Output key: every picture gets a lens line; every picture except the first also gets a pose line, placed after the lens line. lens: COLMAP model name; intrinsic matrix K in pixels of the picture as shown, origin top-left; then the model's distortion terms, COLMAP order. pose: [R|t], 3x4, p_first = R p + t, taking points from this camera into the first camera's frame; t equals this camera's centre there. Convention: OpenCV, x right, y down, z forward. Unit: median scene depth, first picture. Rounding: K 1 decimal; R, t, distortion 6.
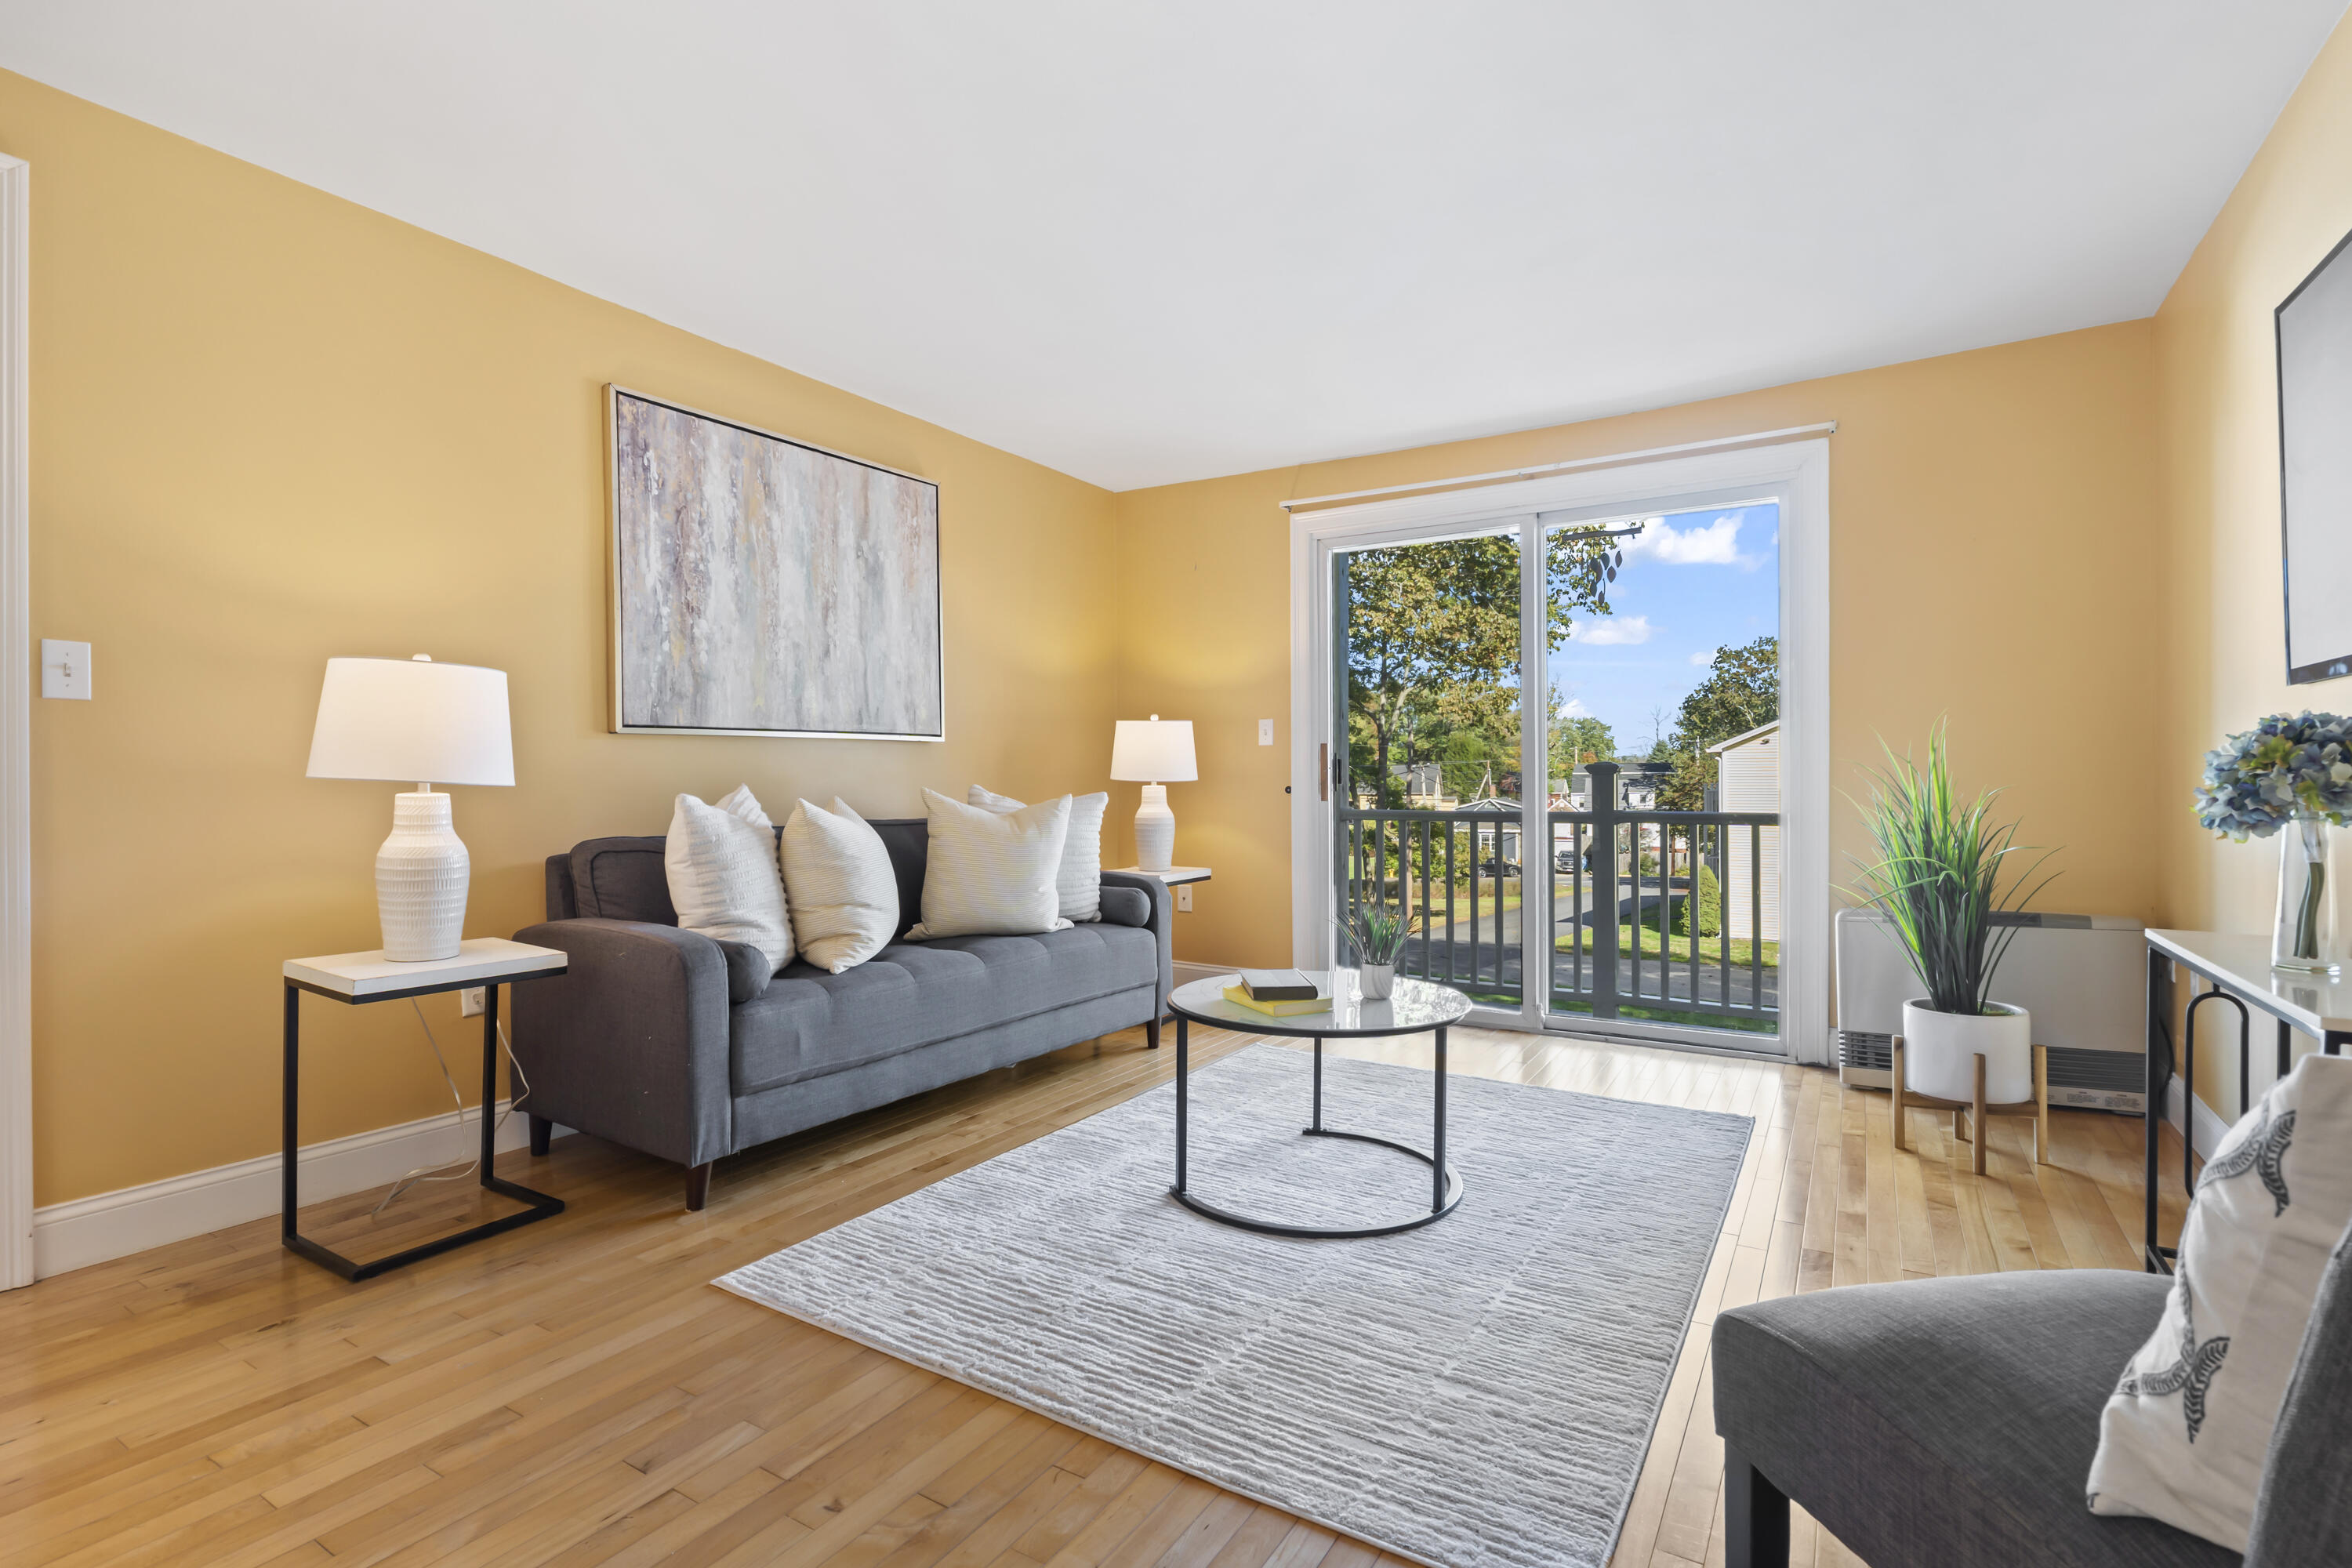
lens RADIAL K [[1112.5, 0, 1174.5], [0, 1112.5, 789.5], [0, 0, 1]] dist [-0.002694, -0.001627]
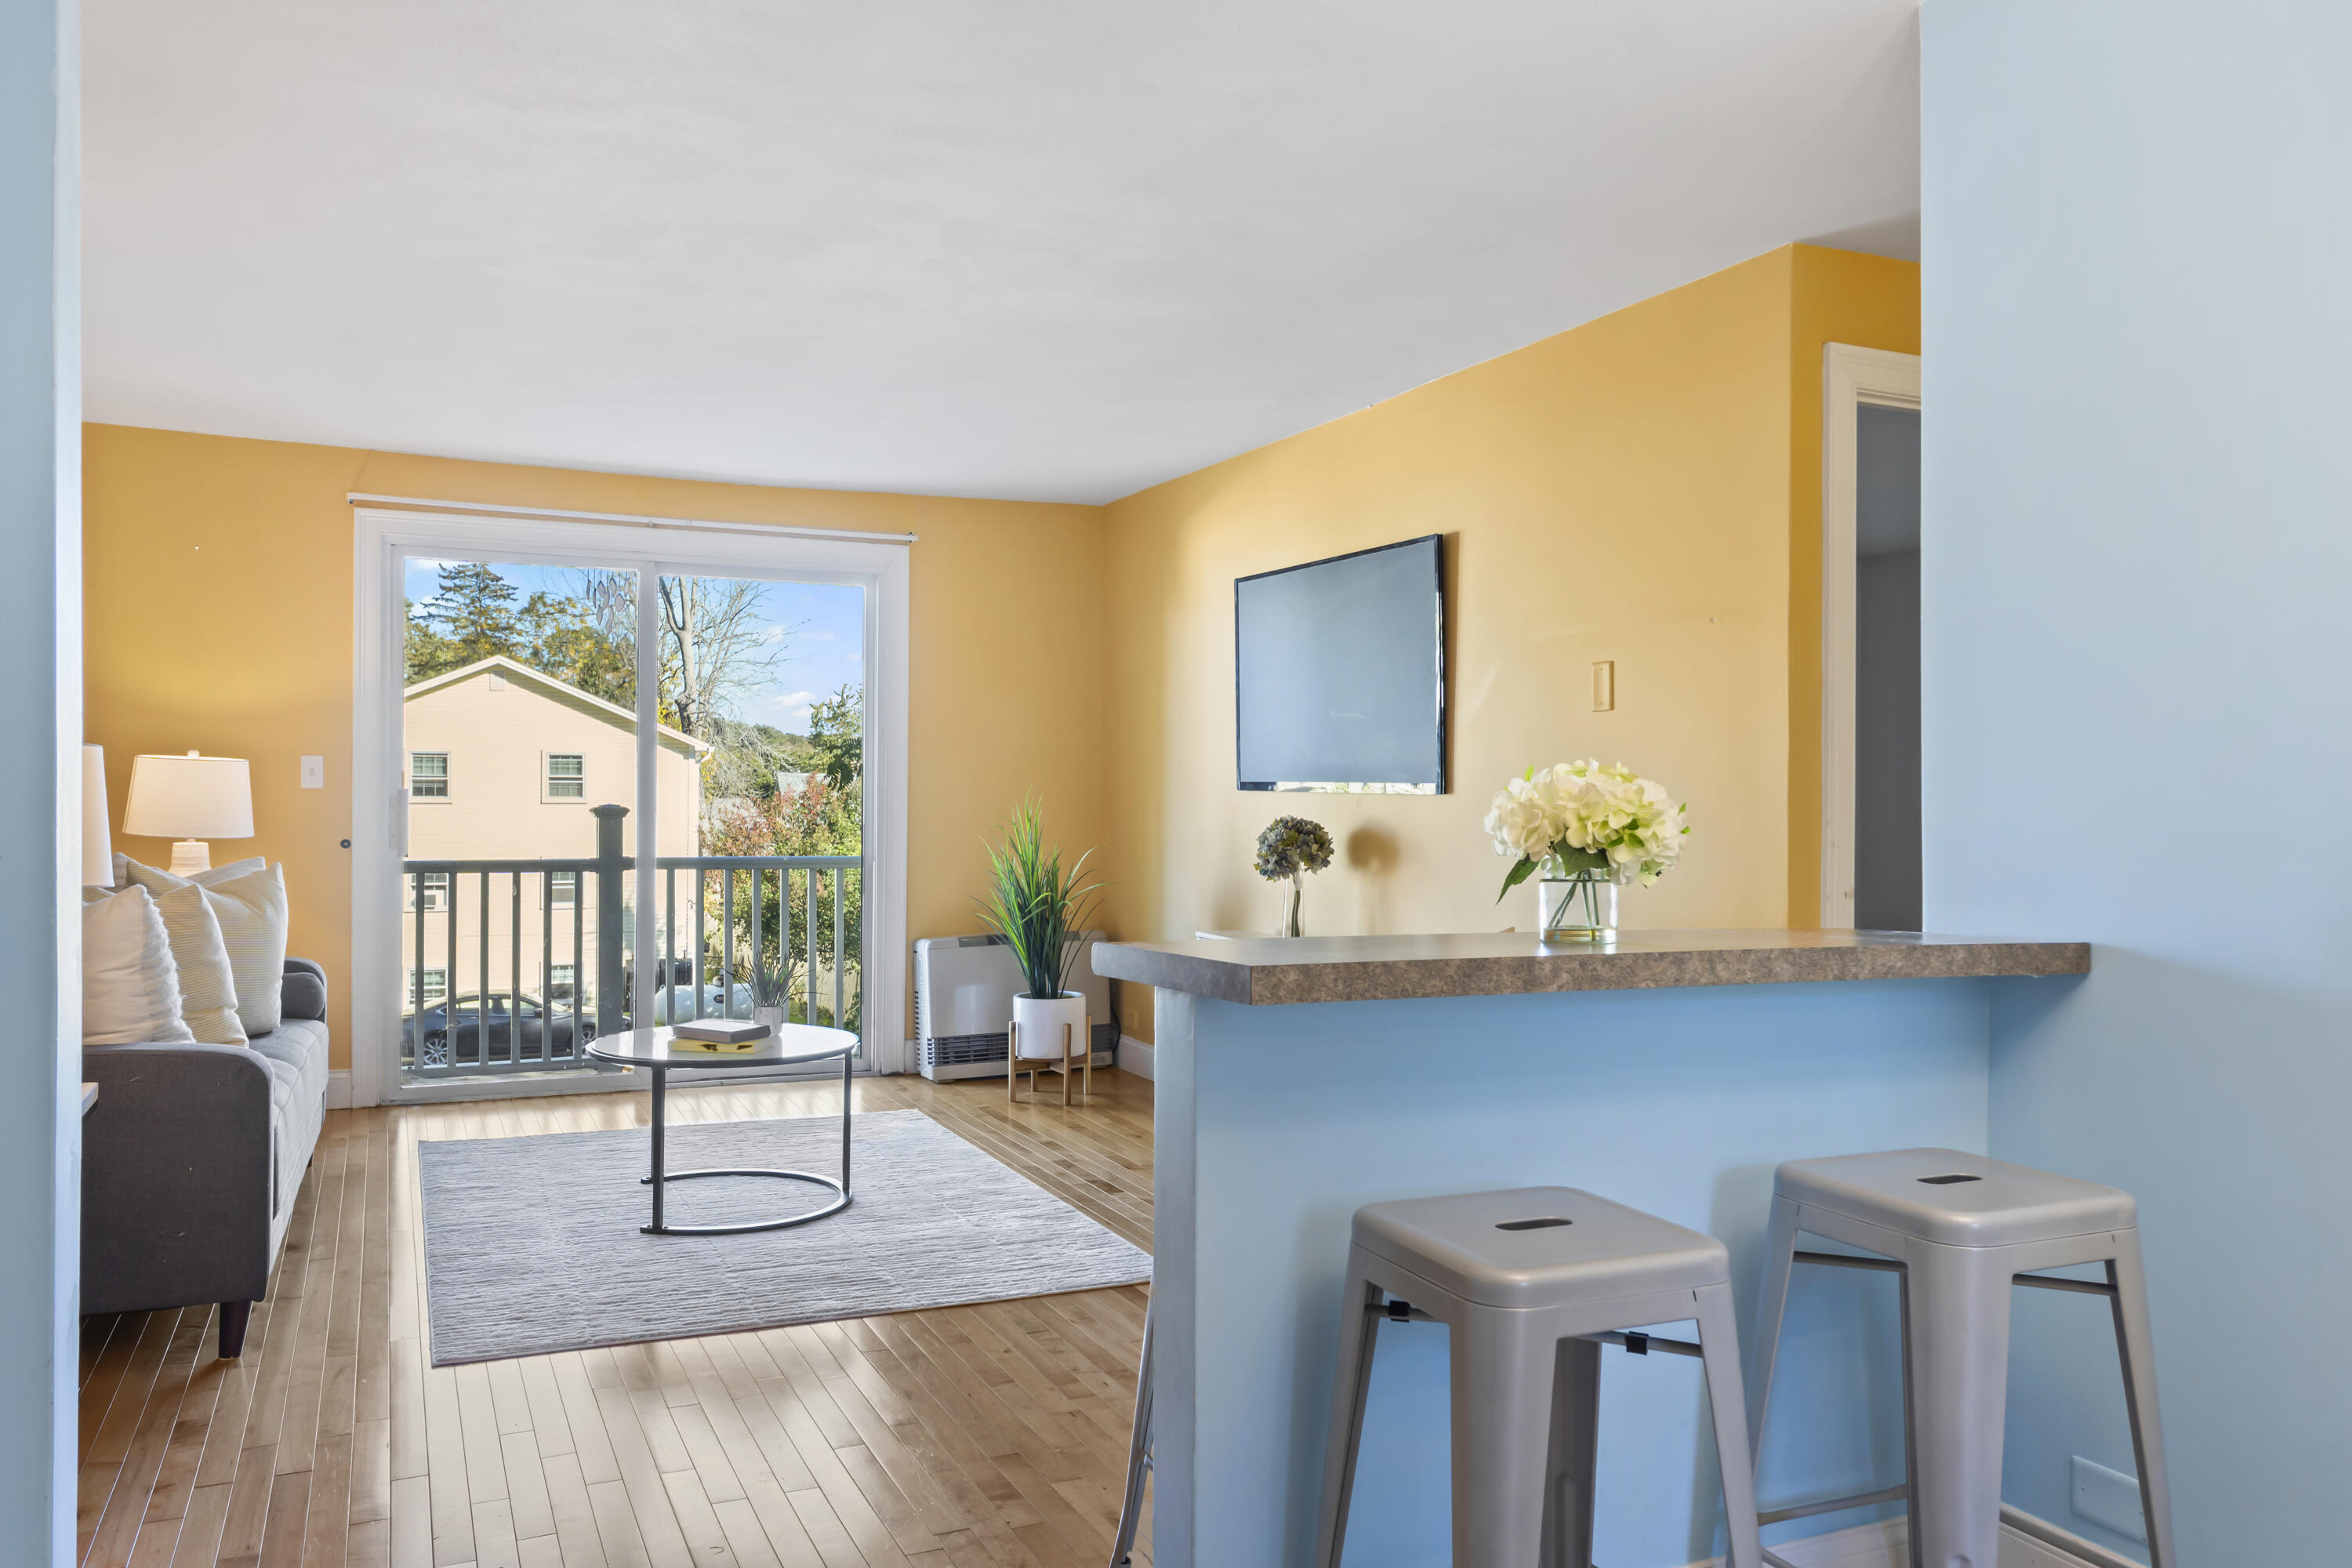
lens RADIAL K [[1724.6, 0, 1167.1], [0, 1724.6, 782.2], [0, 0, 1]] dist [-0.000655, 0.003426]
pose [[0.553246, 0.010737, 0.832949, -0.842530], [-0.005787, 0.999942, -0.009046, -0.050146], [-0.832998, 0.000185, 0.553276, -0.271604]]
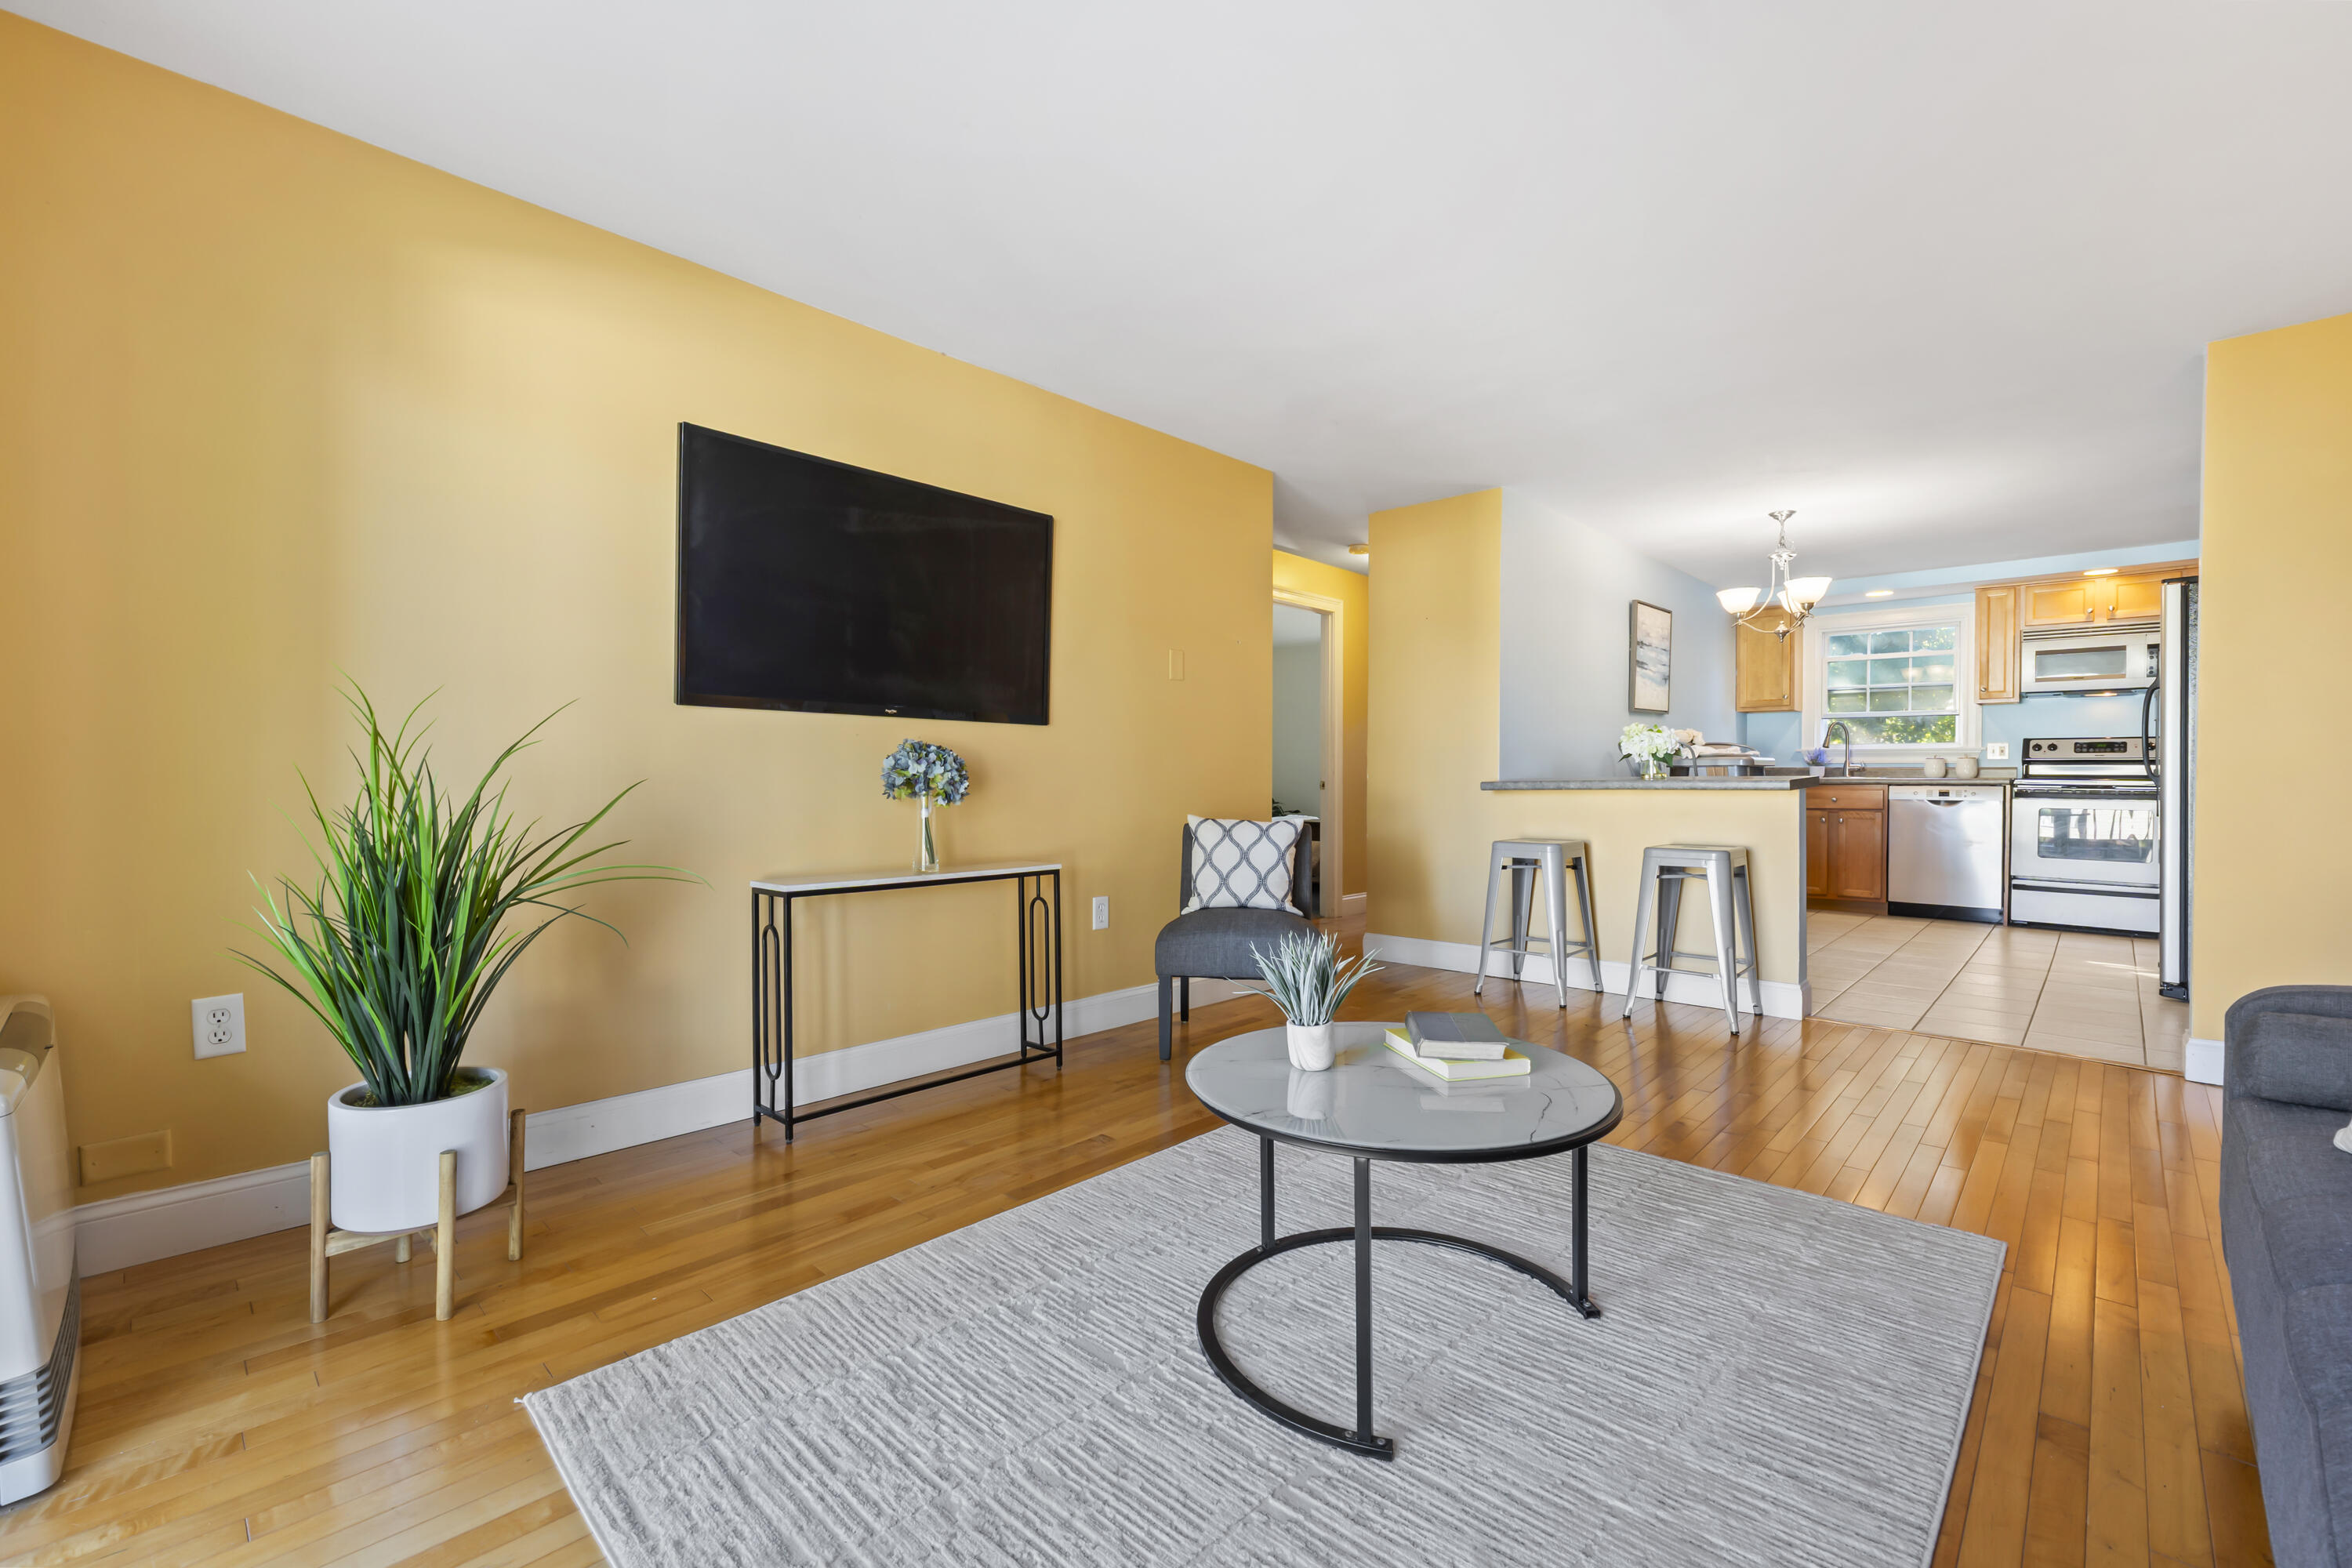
lens RADIAL K [[993.0, 0, 1181.6], [0, 993.0, 788.9], [0, 0, 1]] dist [-0.007029, -0.000568]
pose [[-0.980375, -0.000054, 0.197141, 0.105525], [0.003353, 0.999851, 0.016951, -0.008218], [-0.197112, 0.017280, -0.980229, 1.276065]]
